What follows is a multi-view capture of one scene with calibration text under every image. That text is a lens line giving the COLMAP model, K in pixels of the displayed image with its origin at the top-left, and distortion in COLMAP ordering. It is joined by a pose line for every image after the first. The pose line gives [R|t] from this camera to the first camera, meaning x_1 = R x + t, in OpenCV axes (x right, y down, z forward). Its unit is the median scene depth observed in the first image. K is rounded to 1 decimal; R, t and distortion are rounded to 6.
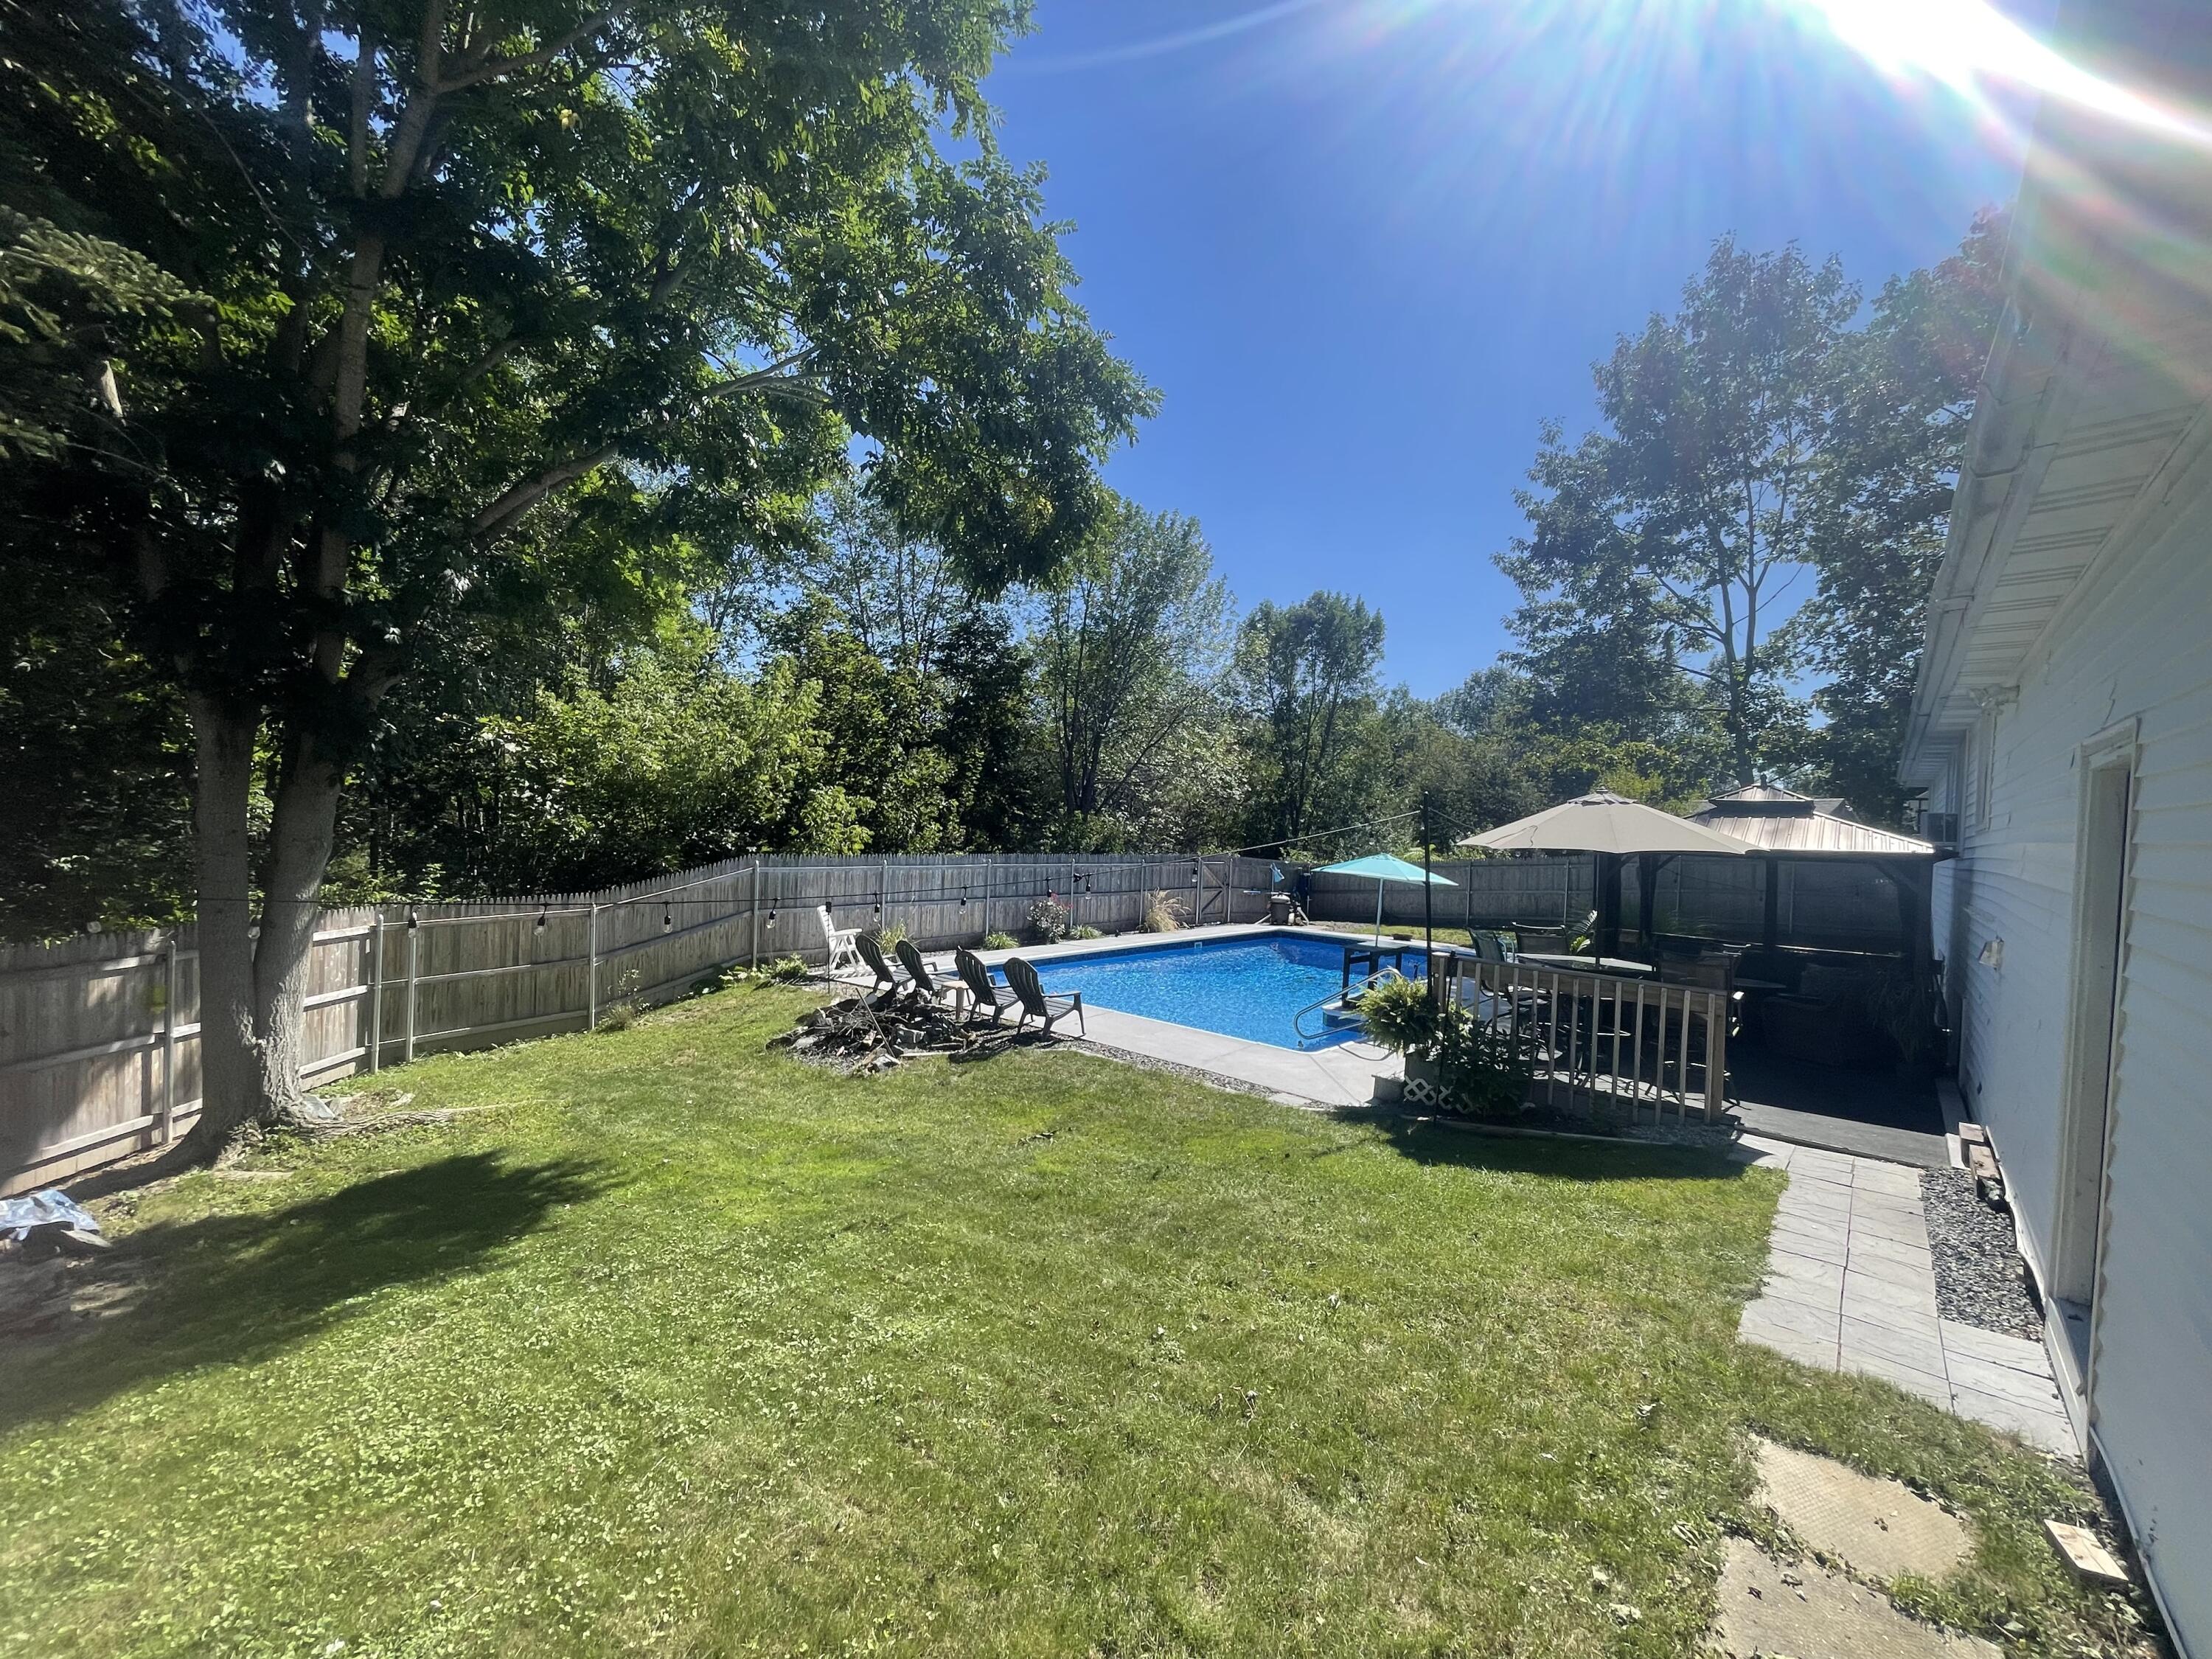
lens RADIAL K [[897.7, 0, 1105.5], [0, 897.7, 828.0], [0, 0, 1]] dist [-0.013753, 0.000002]
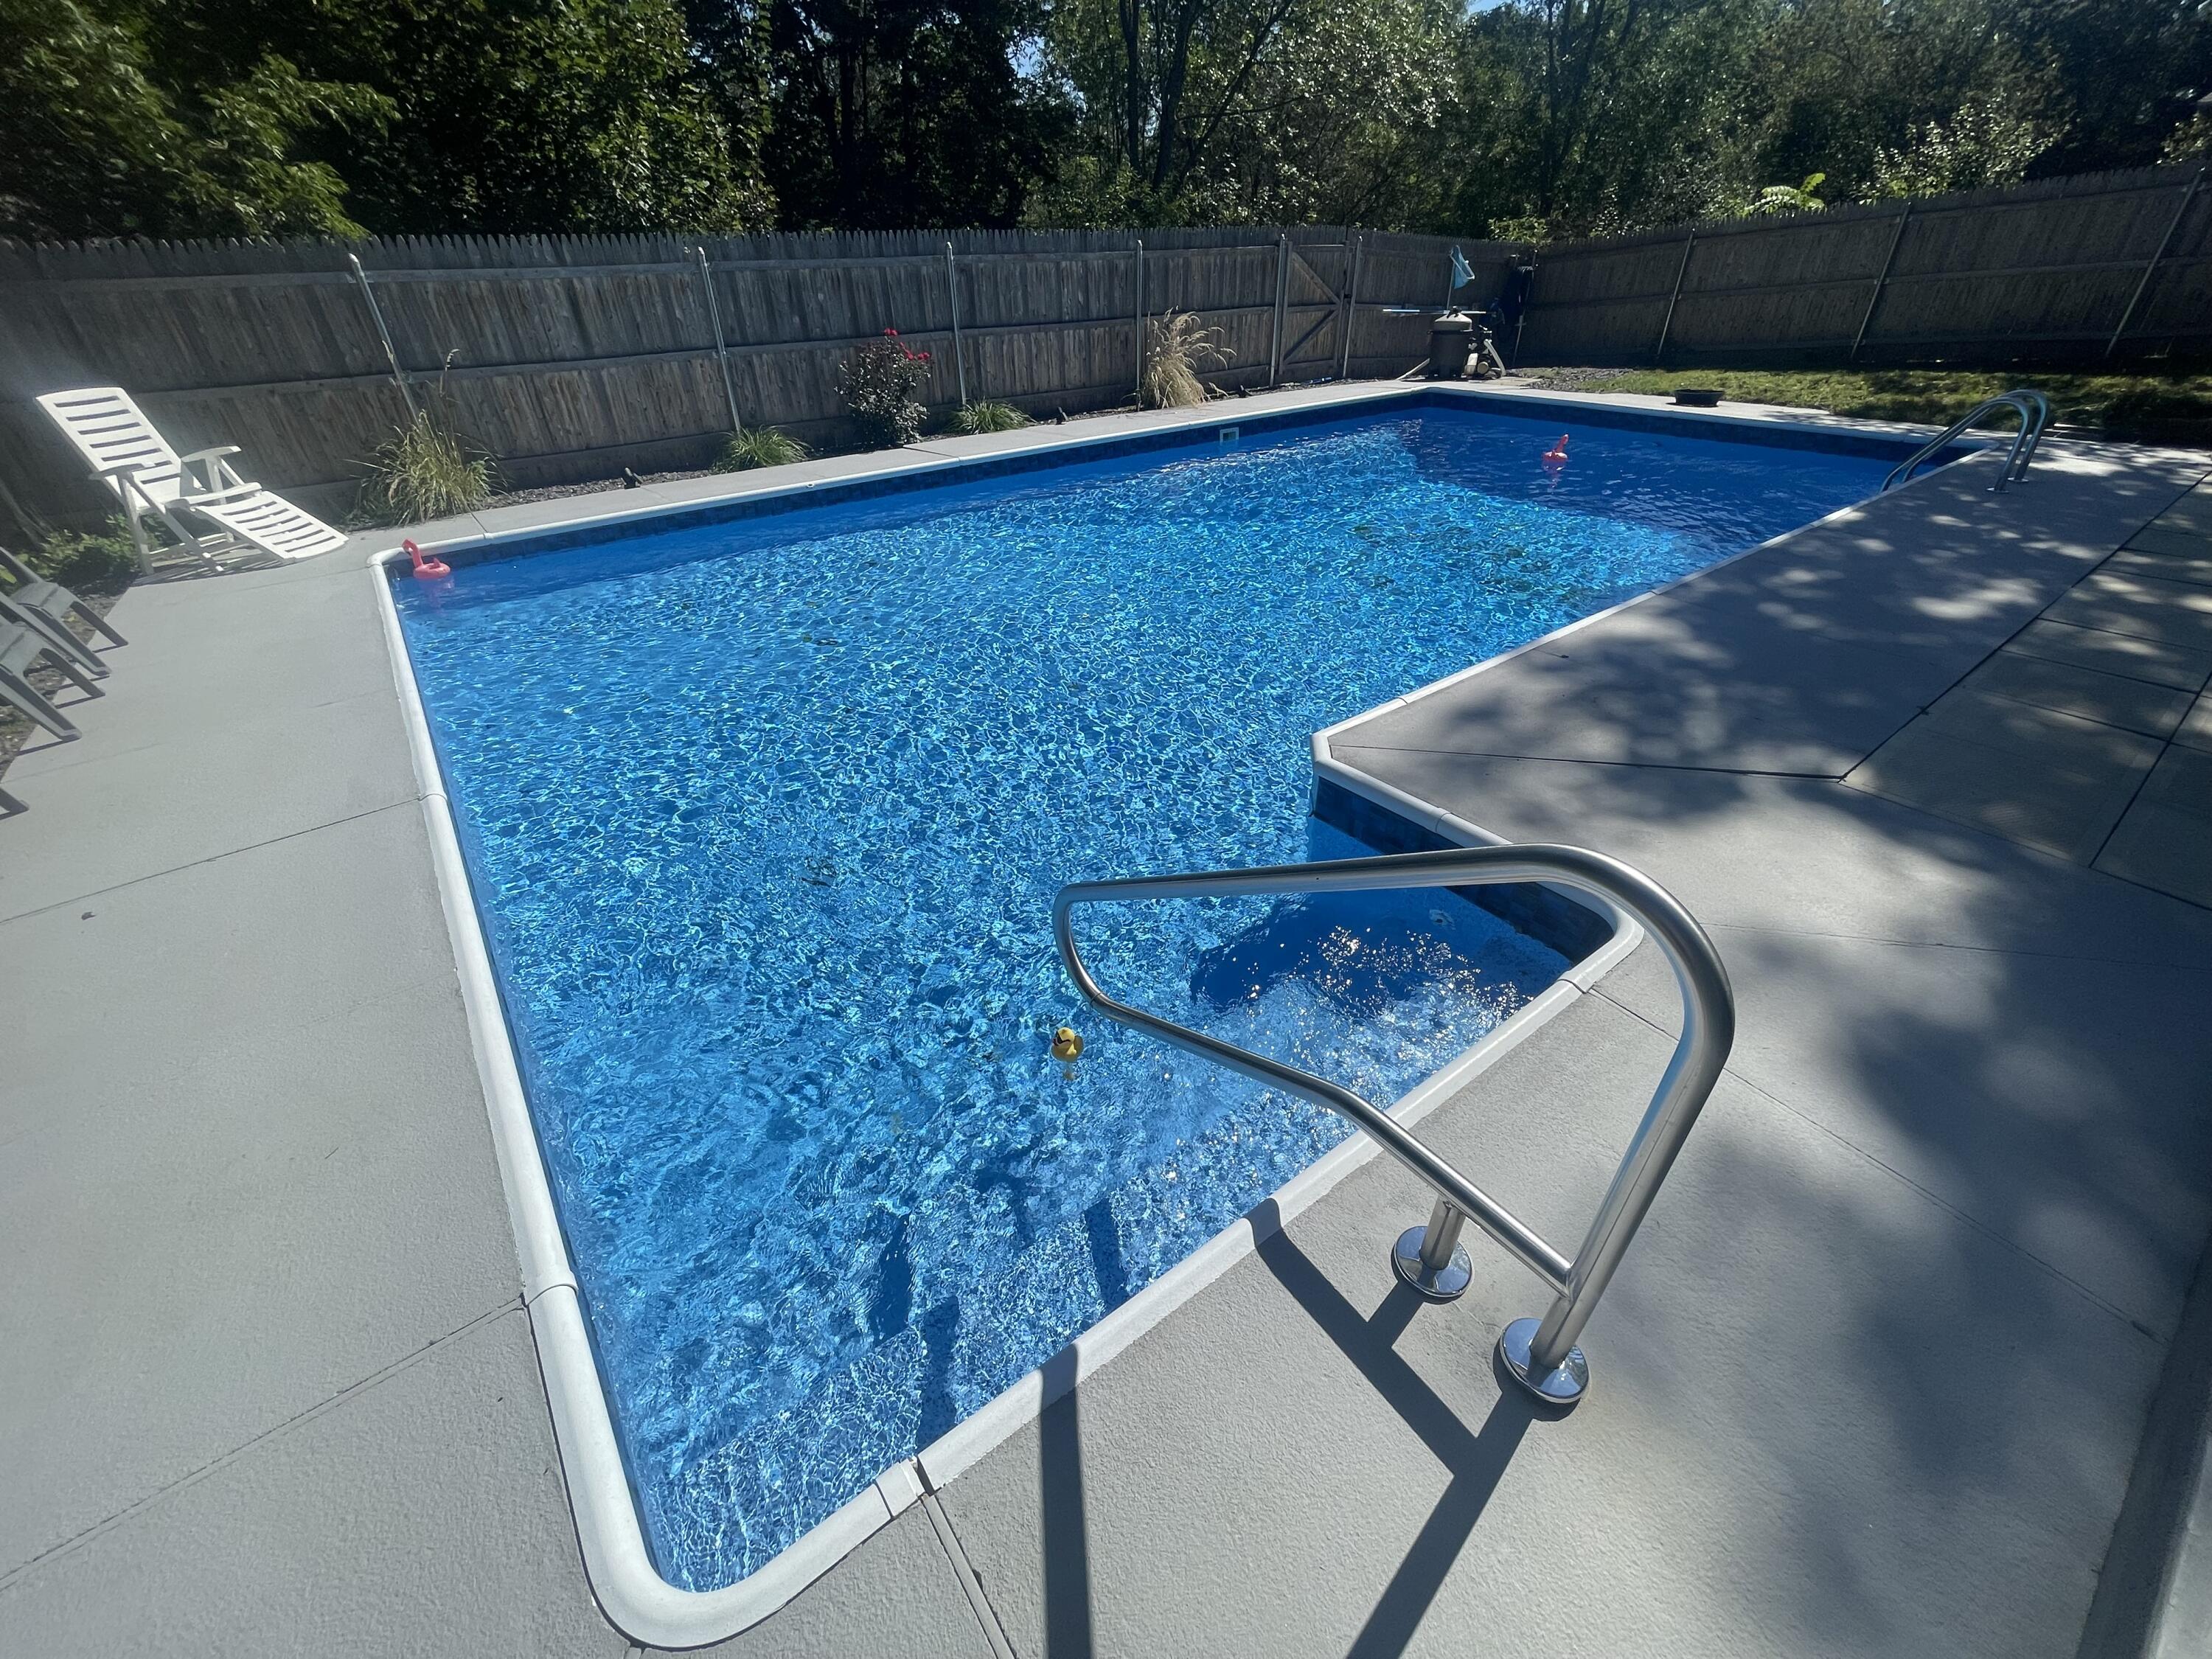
lens RADIAL K [[889.4, 0, 1105.8], [0, 889.4, 829.5], [0, 0, 1]] dist [-0.004939, 0.000388]
pose [[0.977376, 0.056645, -0.203782, 0.123526], [0.062107, 0.844136, 0.532520, 0.042400], [0.202184, -0.533128, 0.821520, 0.400274]]
